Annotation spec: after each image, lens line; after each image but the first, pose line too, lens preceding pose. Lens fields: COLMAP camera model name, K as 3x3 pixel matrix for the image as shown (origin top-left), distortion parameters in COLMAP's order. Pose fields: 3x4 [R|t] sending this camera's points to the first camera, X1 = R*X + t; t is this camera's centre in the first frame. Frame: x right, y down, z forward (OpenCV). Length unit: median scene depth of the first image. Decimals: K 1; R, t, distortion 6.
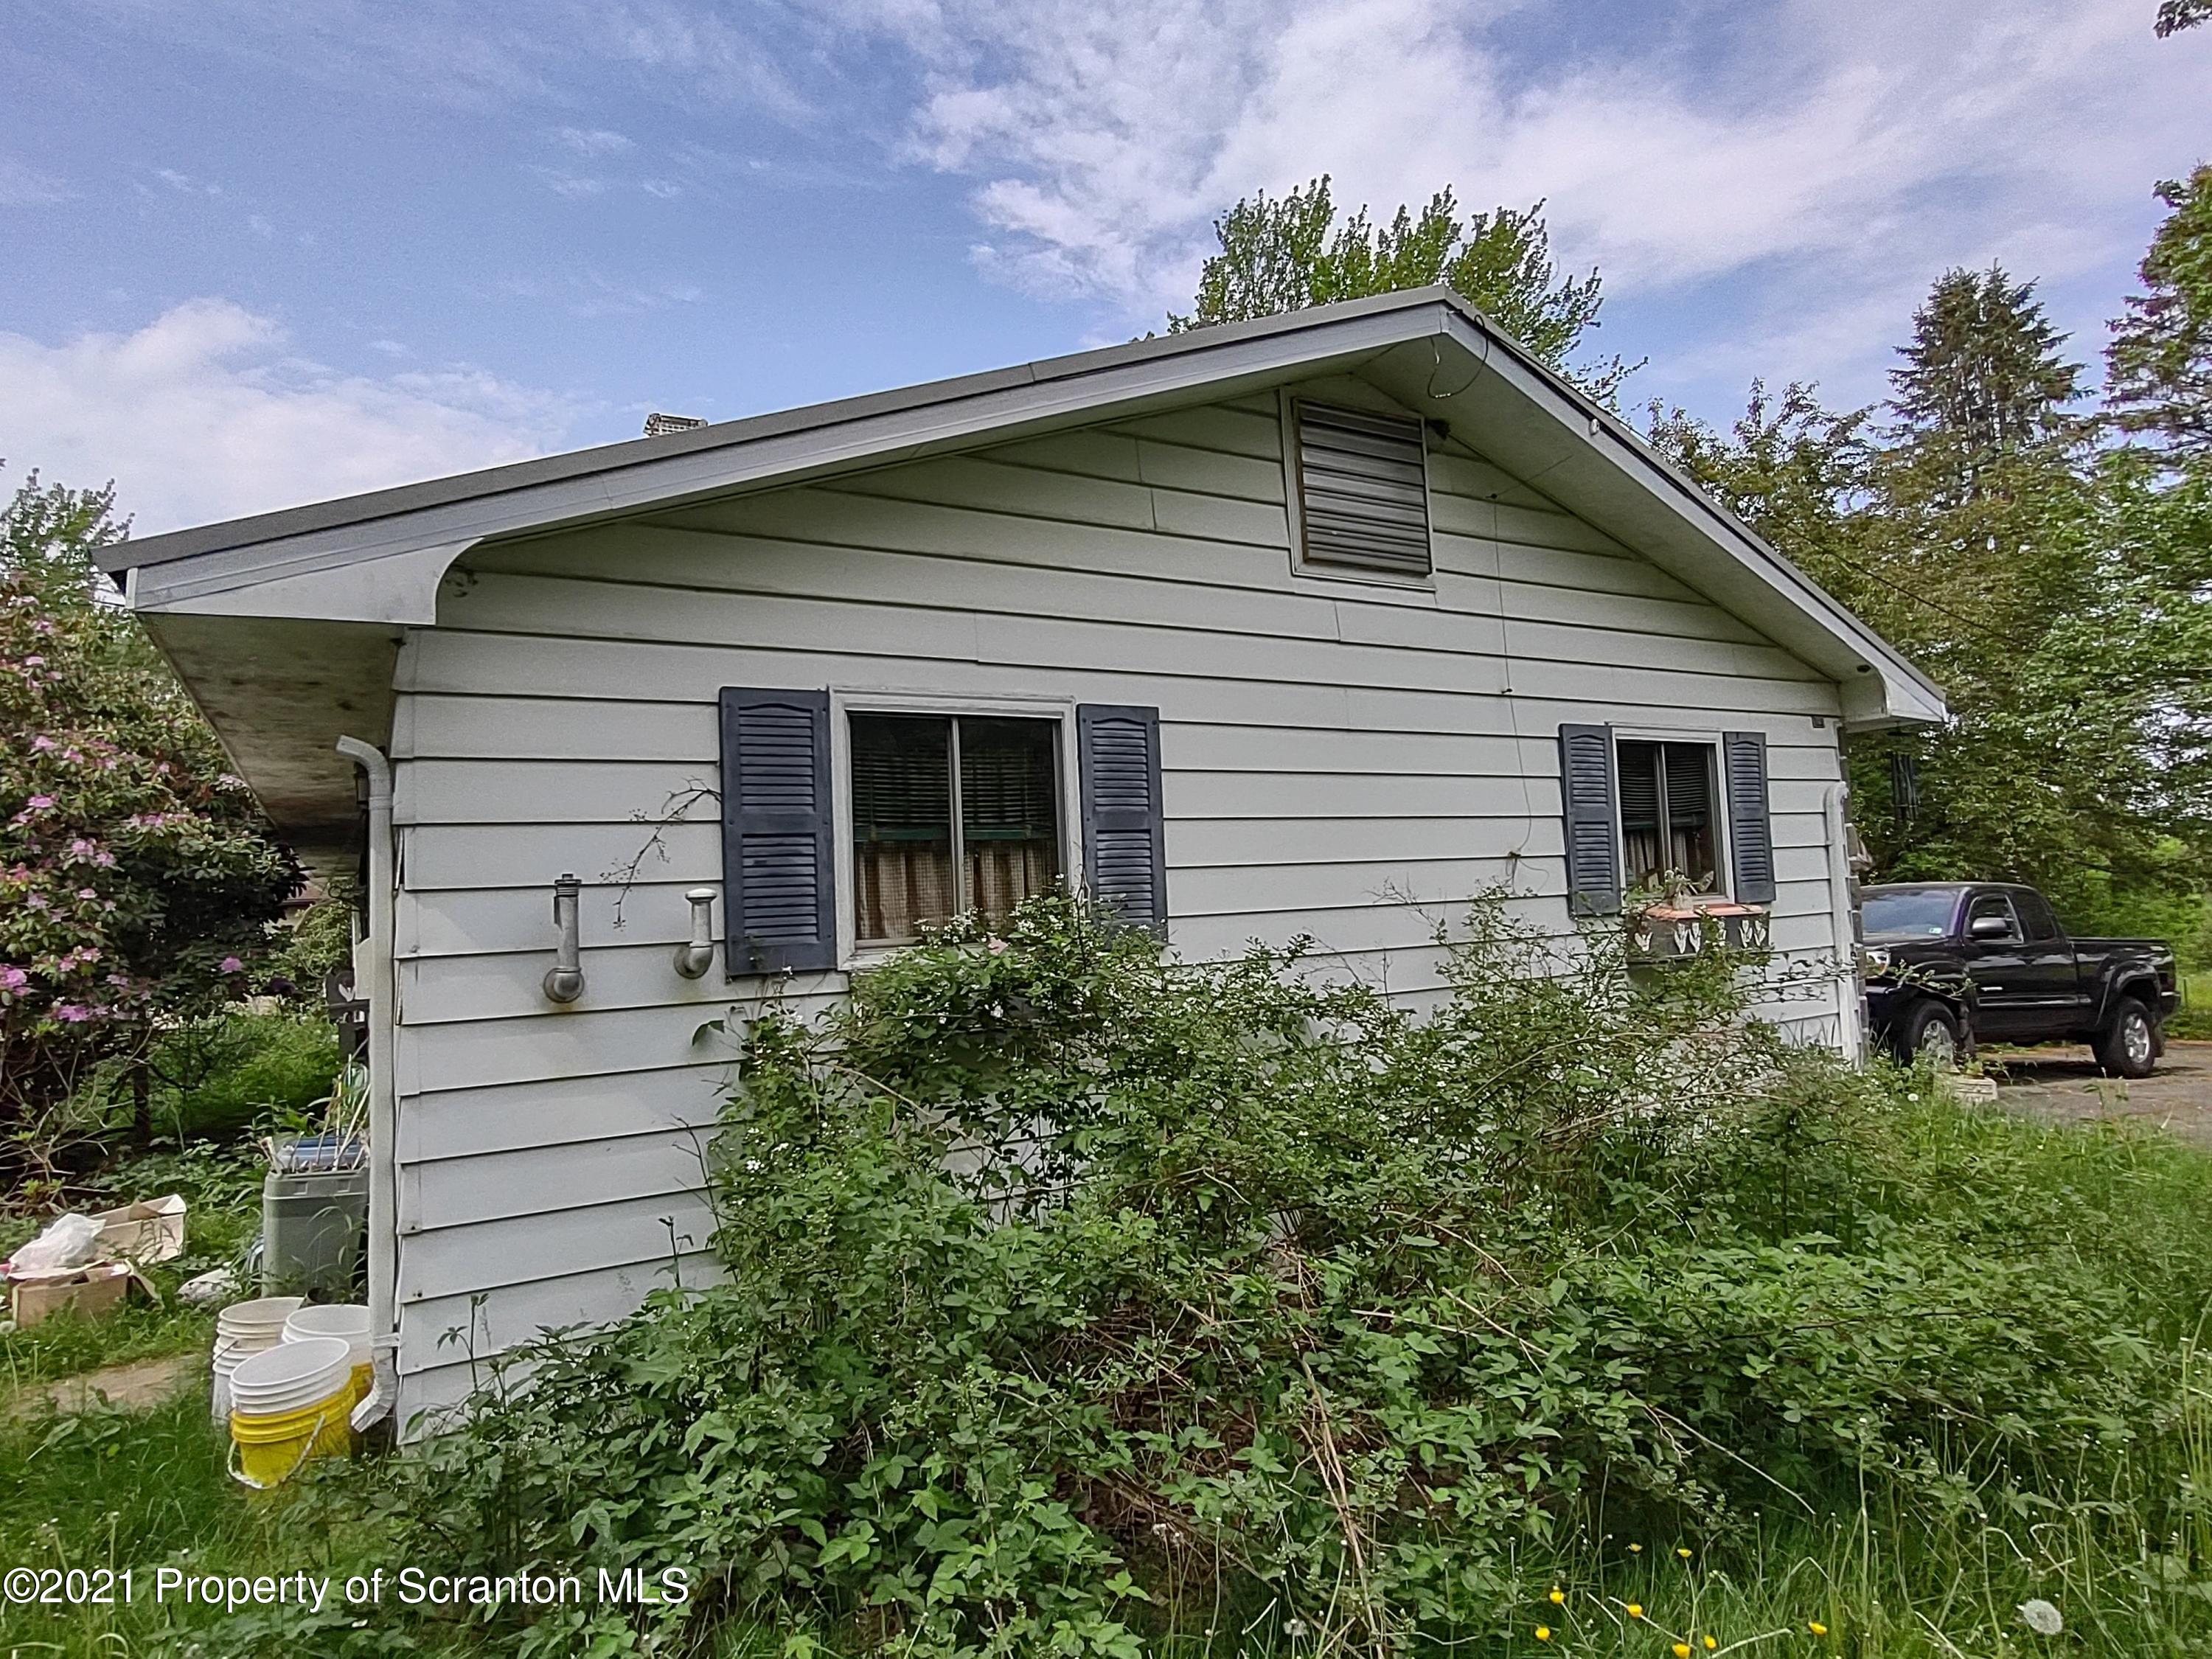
lens RADIAL K [[1260.3, 0, 1106.0], [0, 1260.3, 829.5], [0, 0, 1]] dist [-0.001549, -0.002205]
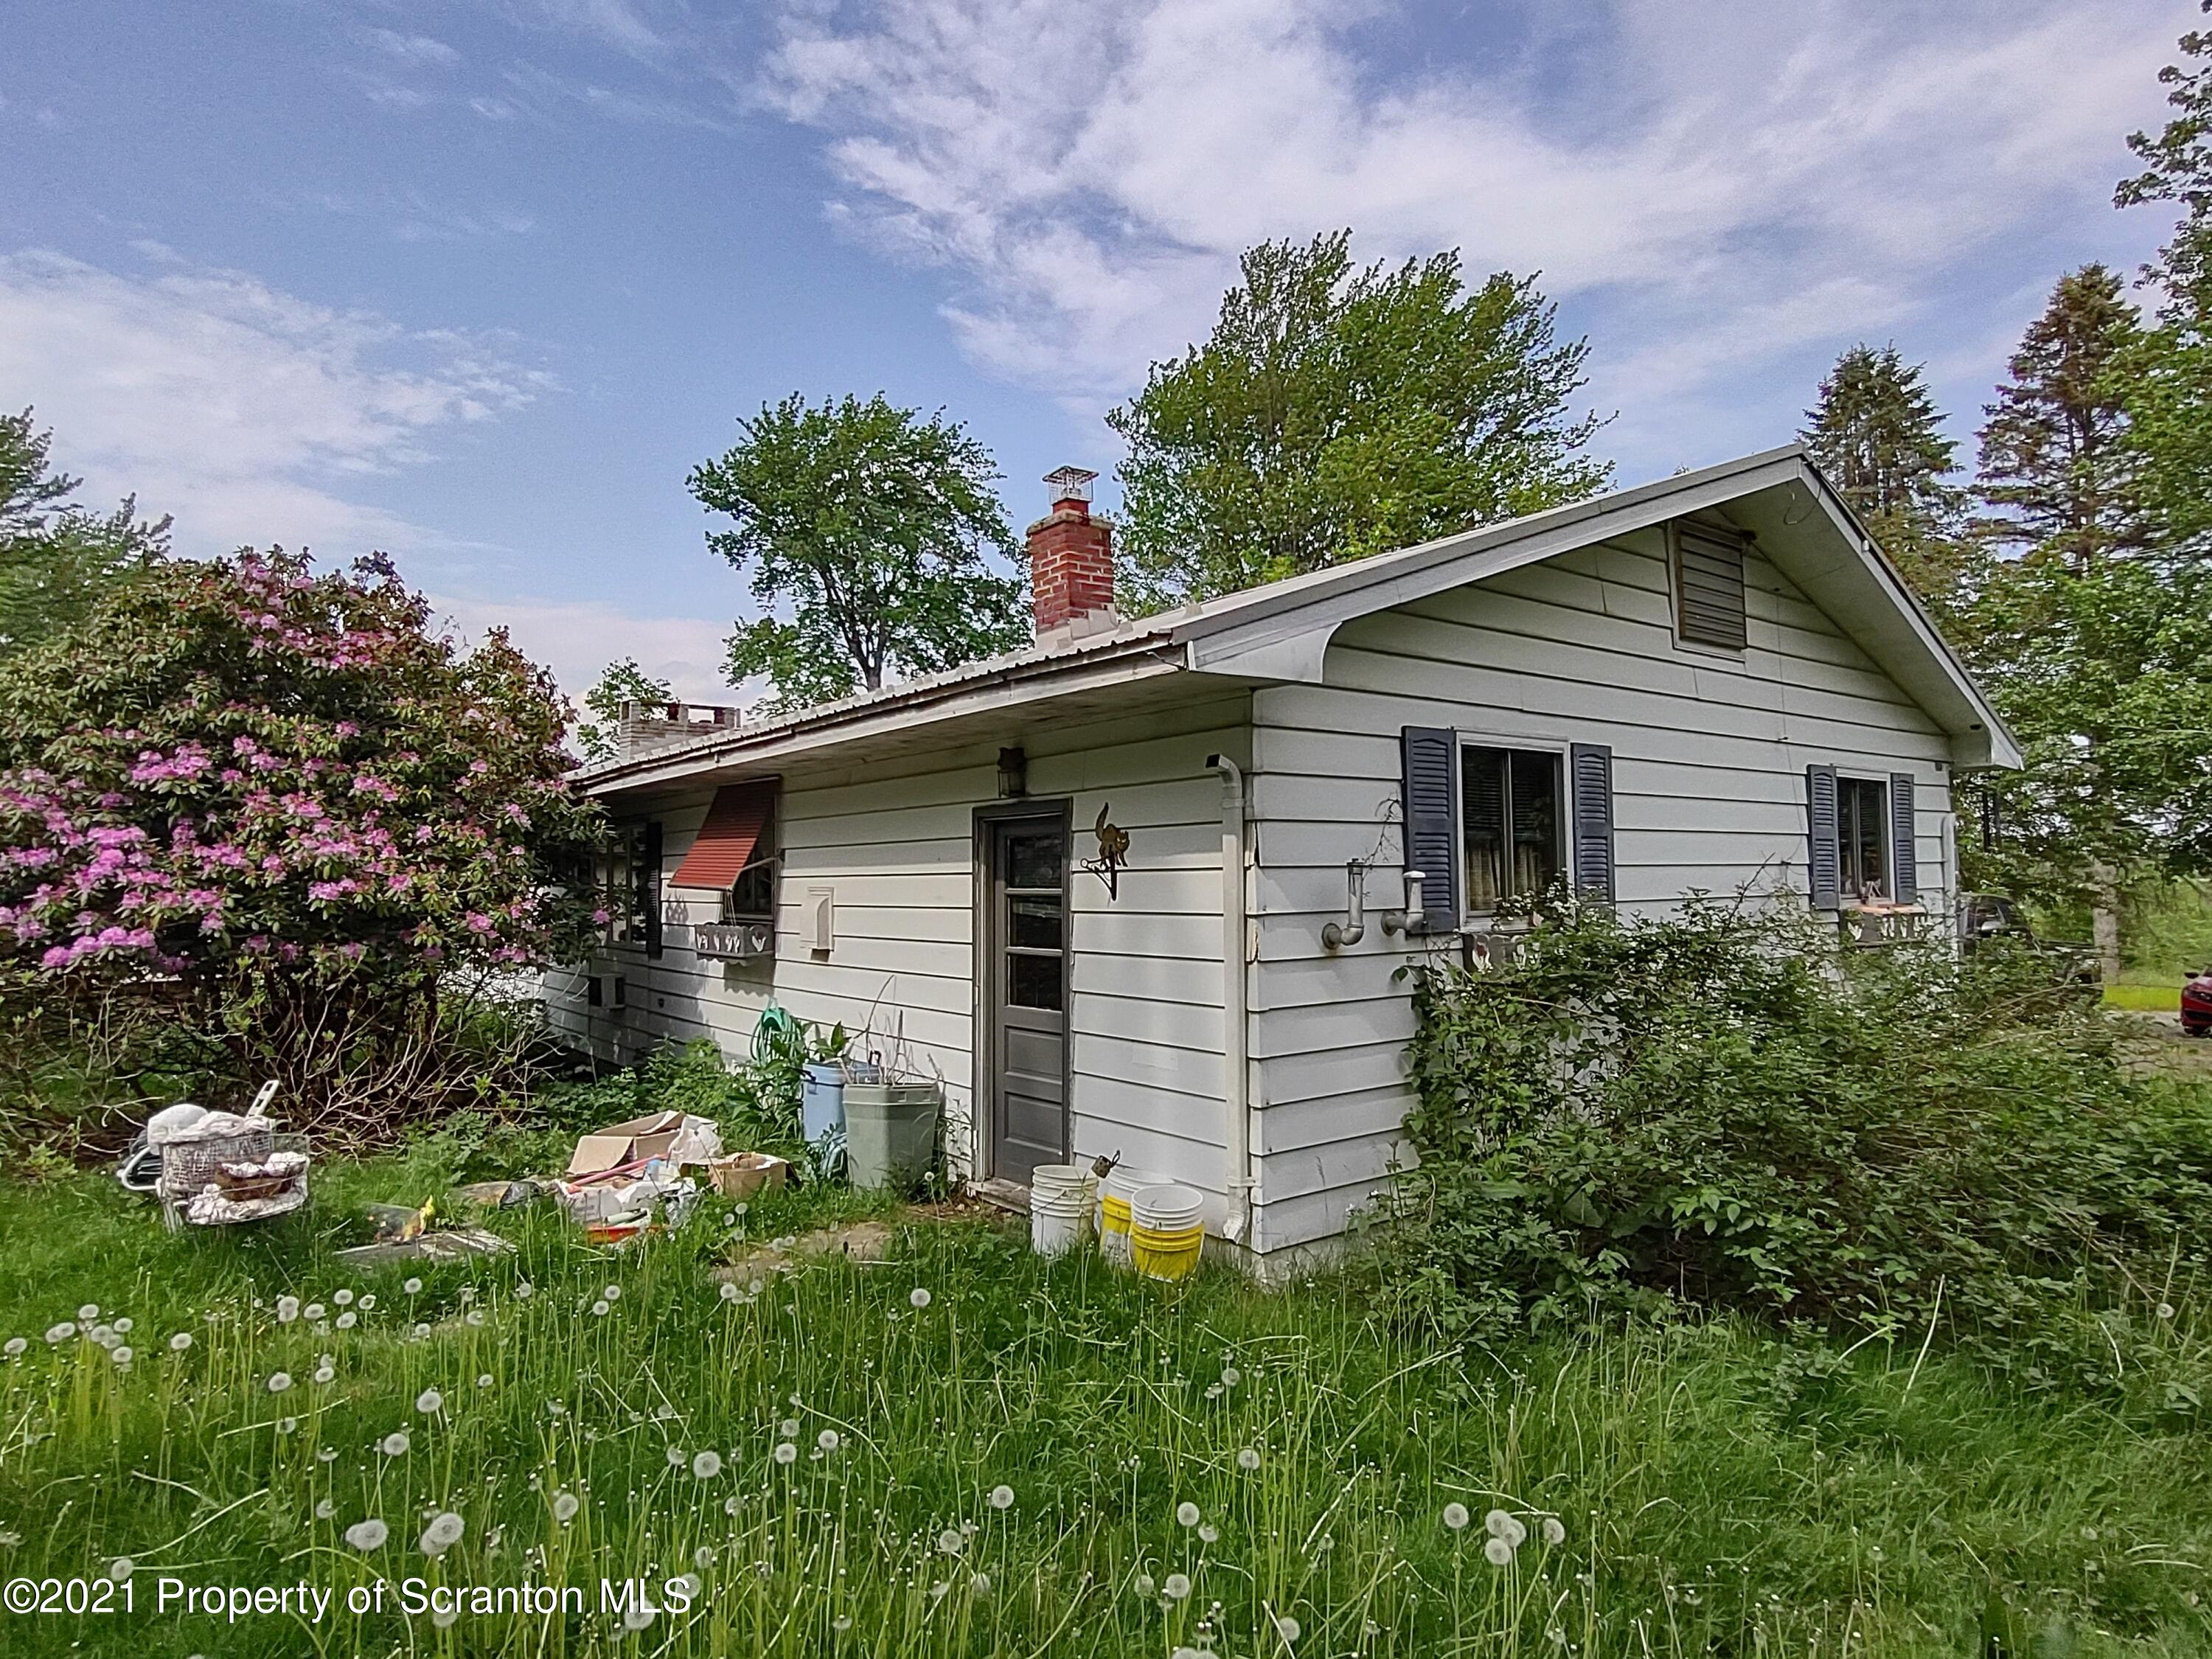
lens RADIAL K [[1260.3, 0, 1106.0], [0, 1260.3, 829.5], [0, 0, 1]] dist [-0.001549, -0.002205]
pose [[0.992516, 0.037440, 0.116230, -0.516205], [-0.038761, 0.999207, 0.009130, 0.000555], [-0.115796, -0.013567, 0.993180, -0.221875]]
